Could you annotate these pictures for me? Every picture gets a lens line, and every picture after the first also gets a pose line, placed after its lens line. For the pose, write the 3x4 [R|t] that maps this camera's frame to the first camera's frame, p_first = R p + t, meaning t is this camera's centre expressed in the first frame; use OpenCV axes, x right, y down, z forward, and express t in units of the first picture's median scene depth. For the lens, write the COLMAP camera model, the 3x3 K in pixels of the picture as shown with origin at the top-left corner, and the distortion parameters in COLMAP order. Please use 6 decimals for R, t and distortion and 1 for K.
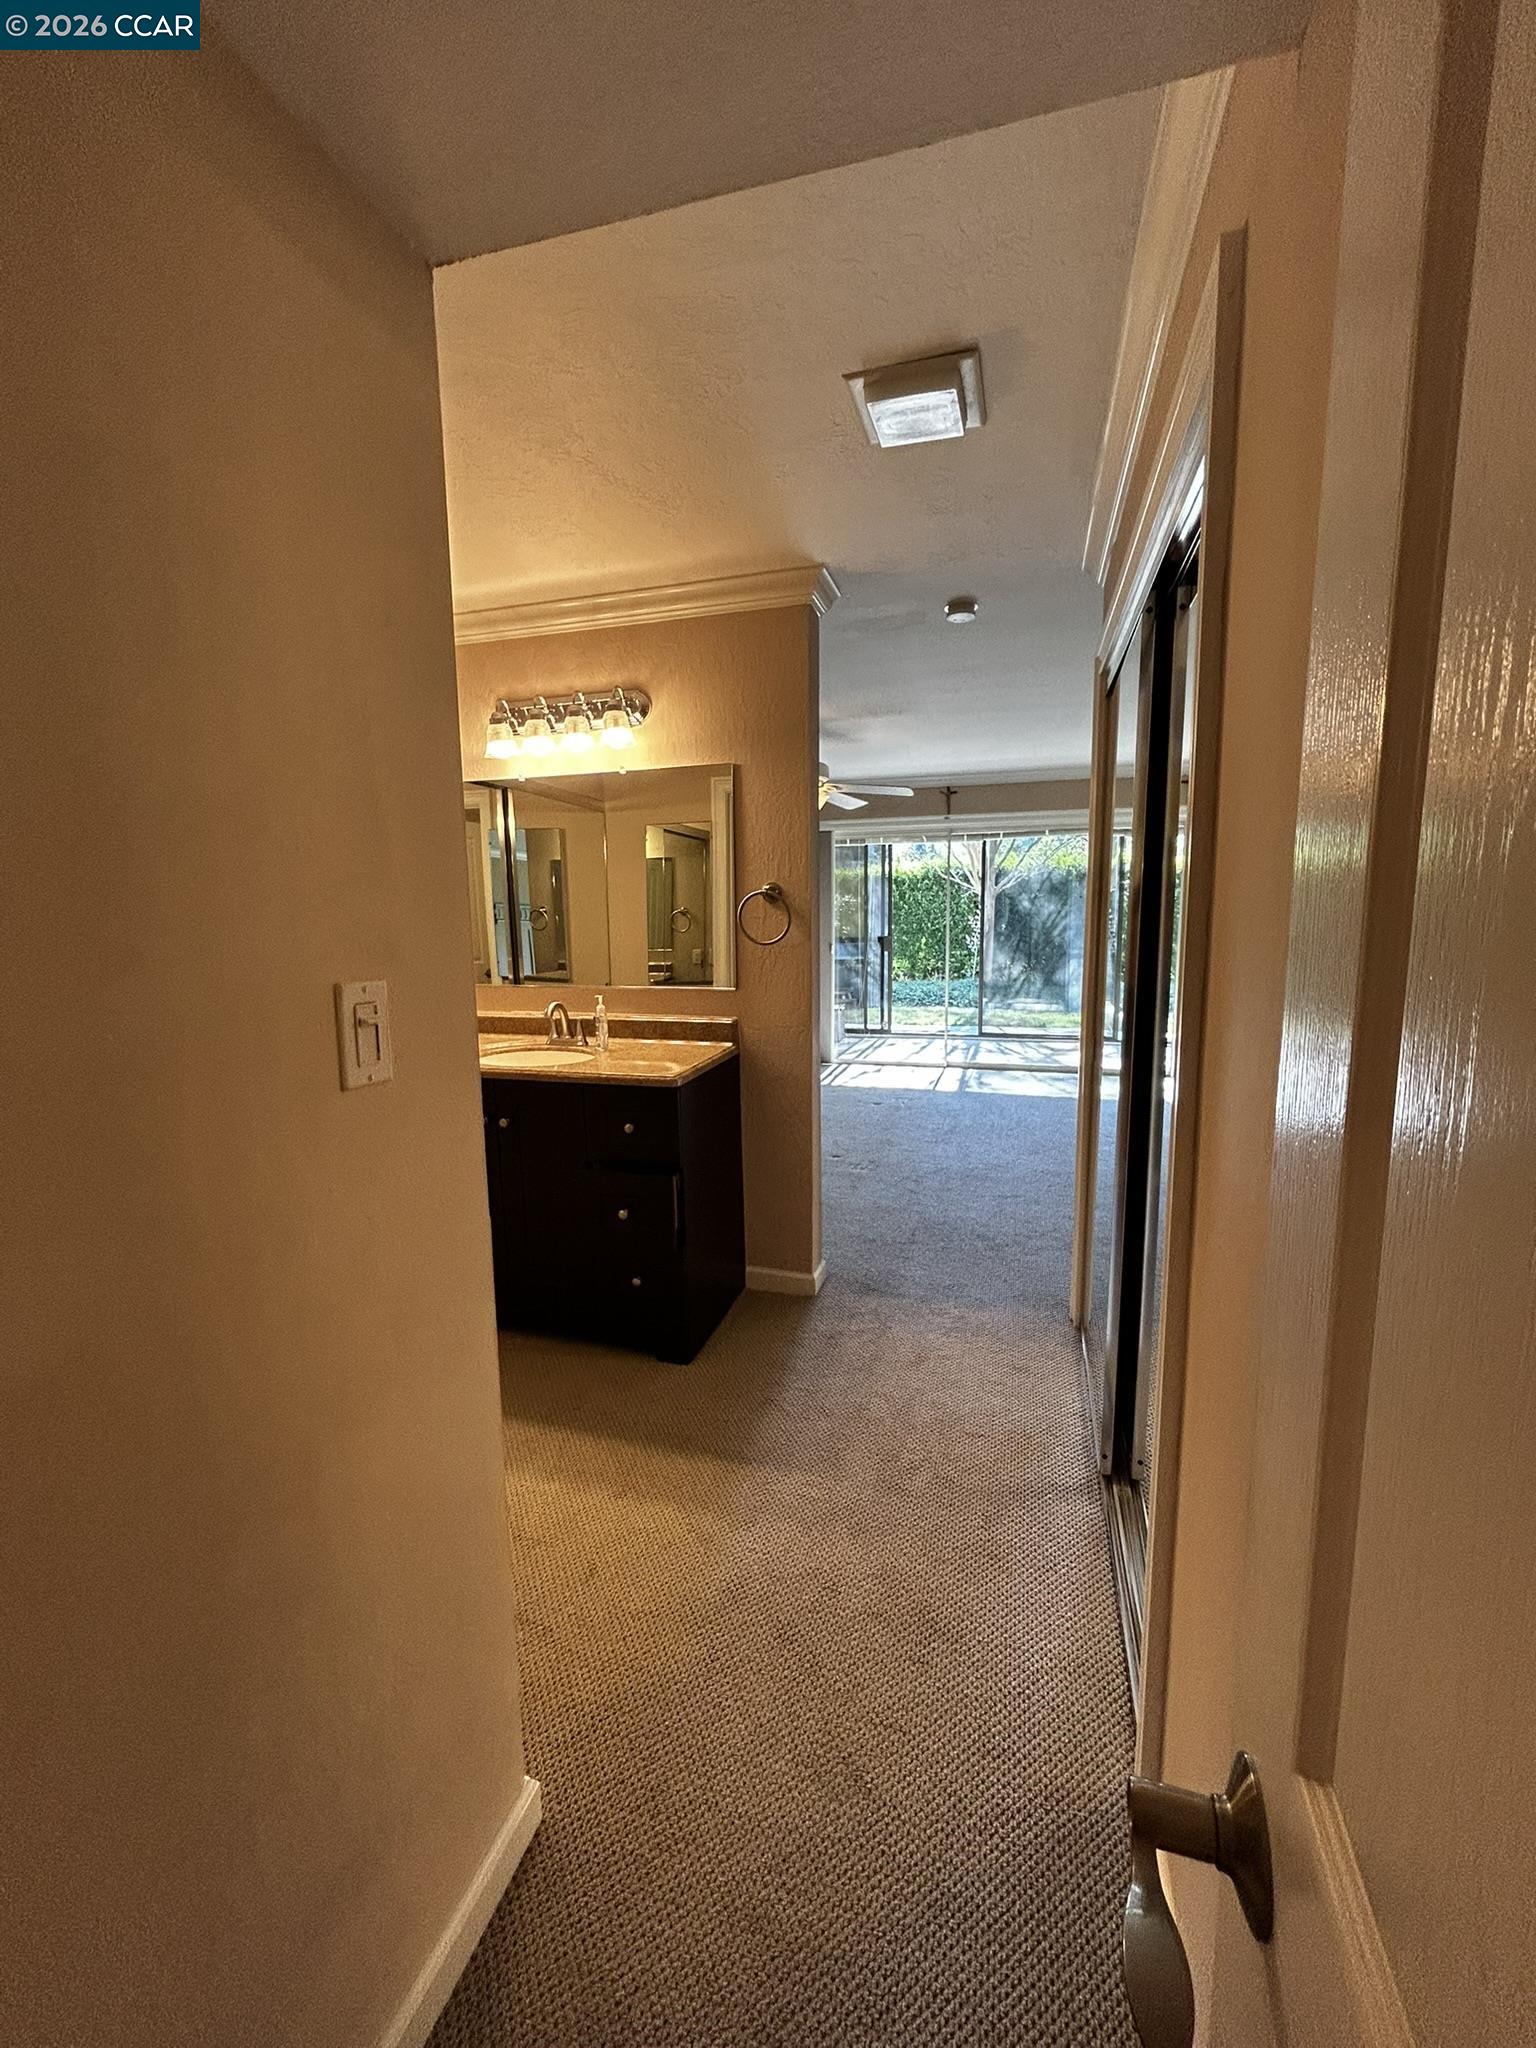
lens RADIAL K [[830.0, 0, 772.3], [0, 830.0, 1021.5], [0, 0, 1]] dist [-0.002613, 0.001611]
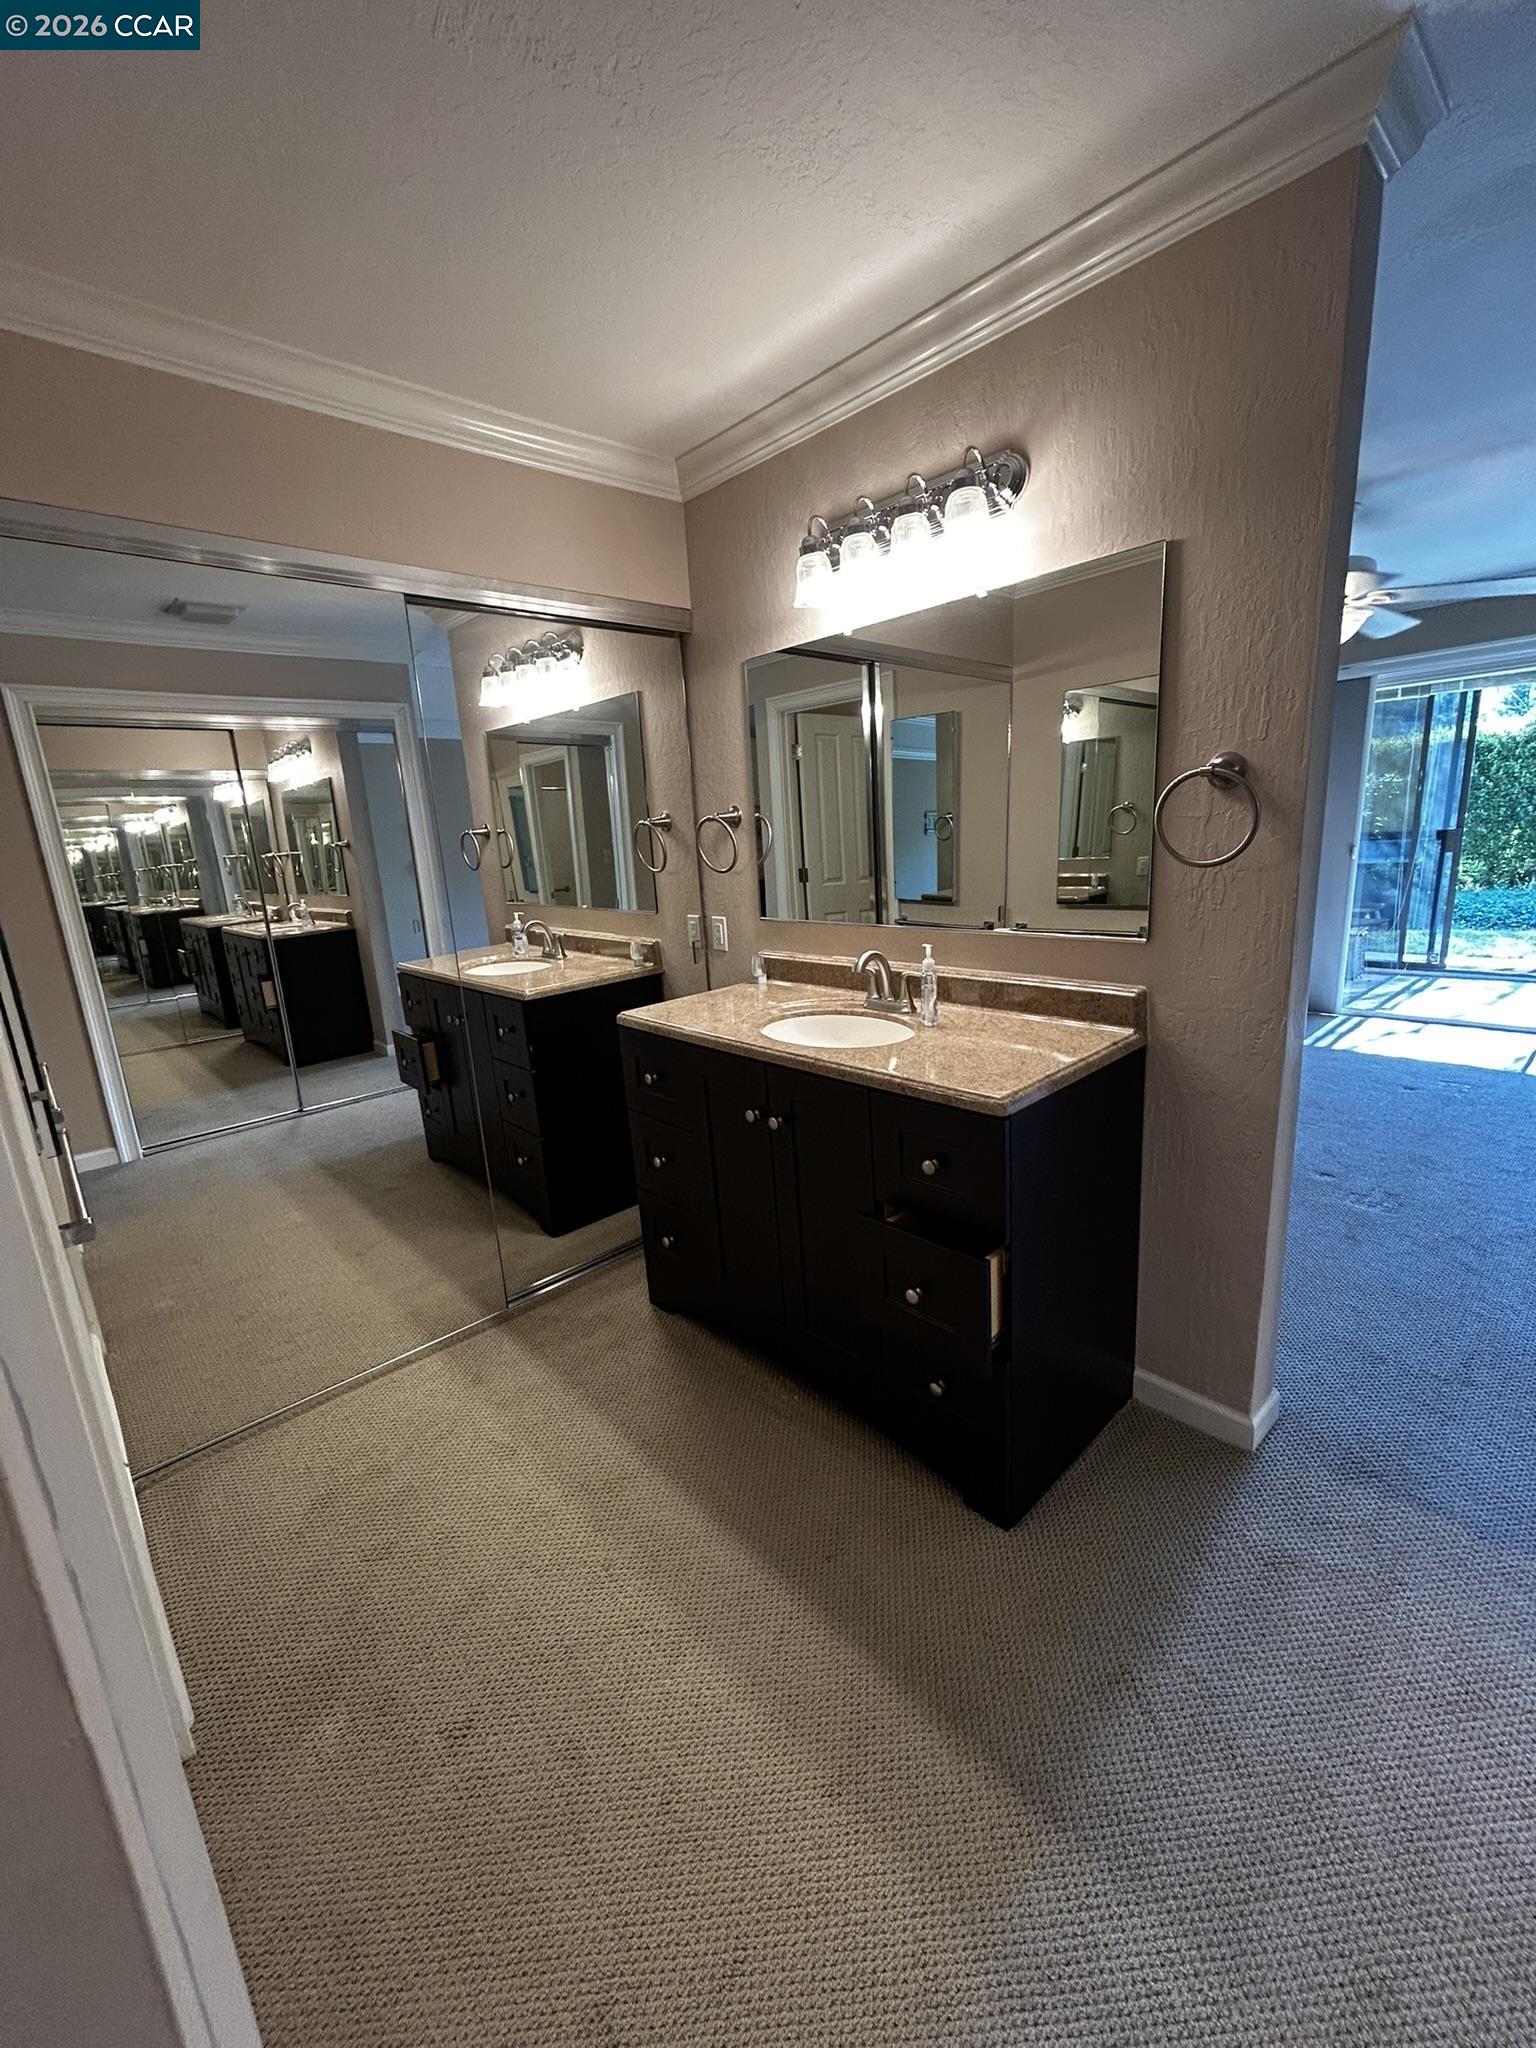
lens RADIAL K [[830.0, 0, 772.3], [0, 830.0, 1021.5], [0, 0, 1]] dist [-0.002613, 0.001611]
pose [[0.861216, 0.079787, -0.501938, 0.014504], [-0.021879, 0.992505, 0.120227, -0.023280], [0.507768, -0.092560, 0.856507, 0.168983]]
